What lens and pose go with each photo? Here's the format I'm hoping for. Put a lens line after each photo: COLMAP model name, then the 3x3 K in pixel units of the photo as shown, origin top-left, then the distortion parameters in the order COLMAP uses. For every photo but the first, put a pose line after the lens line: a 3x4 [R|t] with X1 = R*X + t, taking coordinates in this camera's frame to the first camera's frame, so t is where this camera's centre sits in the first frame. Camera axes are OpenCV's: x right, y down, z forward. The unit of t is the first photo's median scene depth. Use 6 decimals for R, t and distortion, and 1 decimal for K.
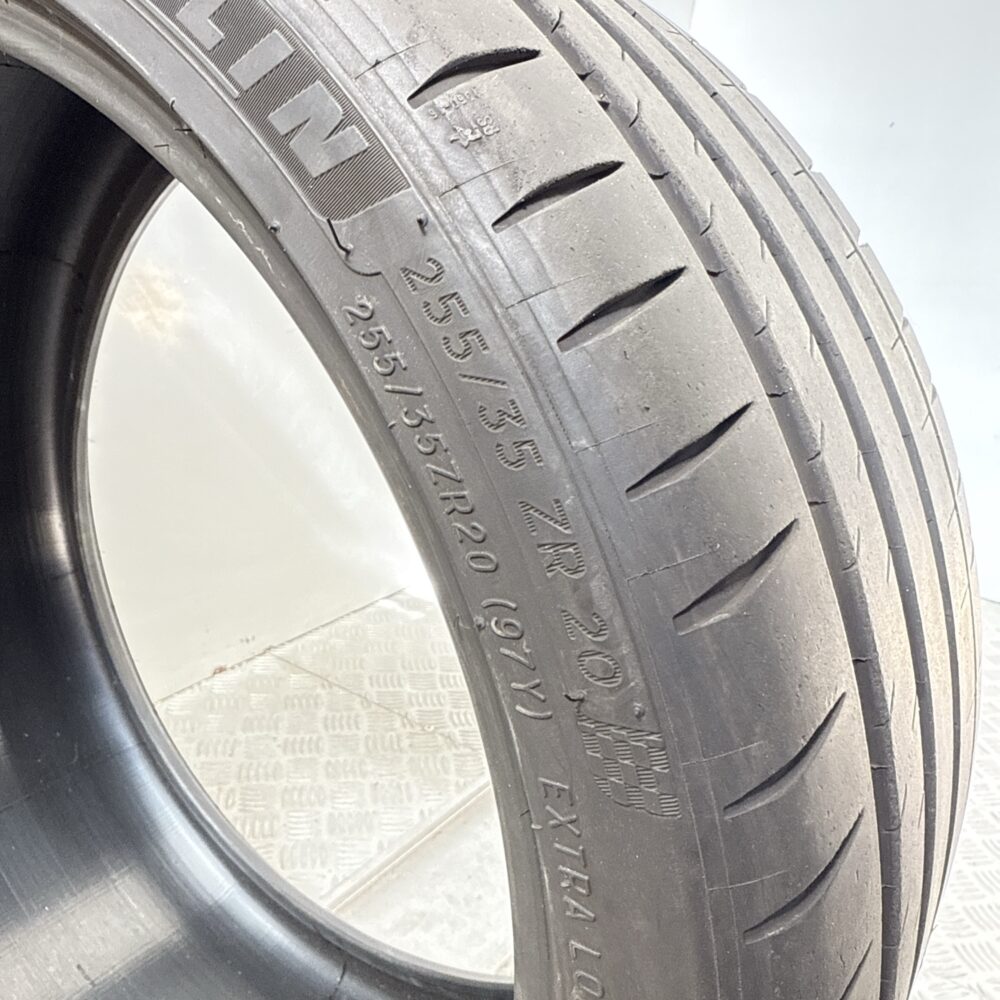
lens RADIAL K [[938.9, 0, 500.0], [0, 938.9, 500.0], [0, 0, 1]] dist [-0.007335, 0.003029]
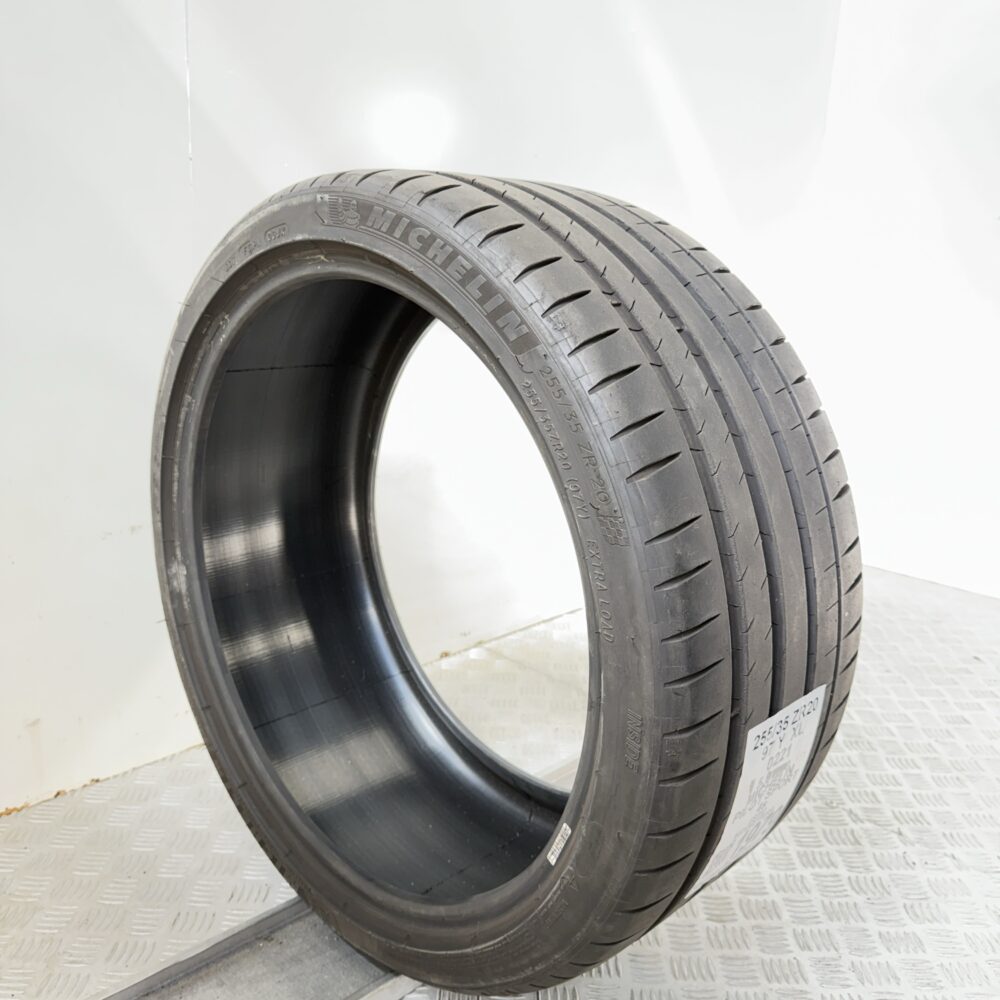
lens RADIAL K [[906.1, 0, 500.0], [0, 906.1, 500.0], [0, 0, 1]] dist [0.066066, 0.000269]
pose [[0.977794, -0.015022, -0.209031, 0.370168], [-0.002330, 0.996587, -0.082521, 0.406433], [0.209557, 0.081176, 0.974421, -1.816961]]
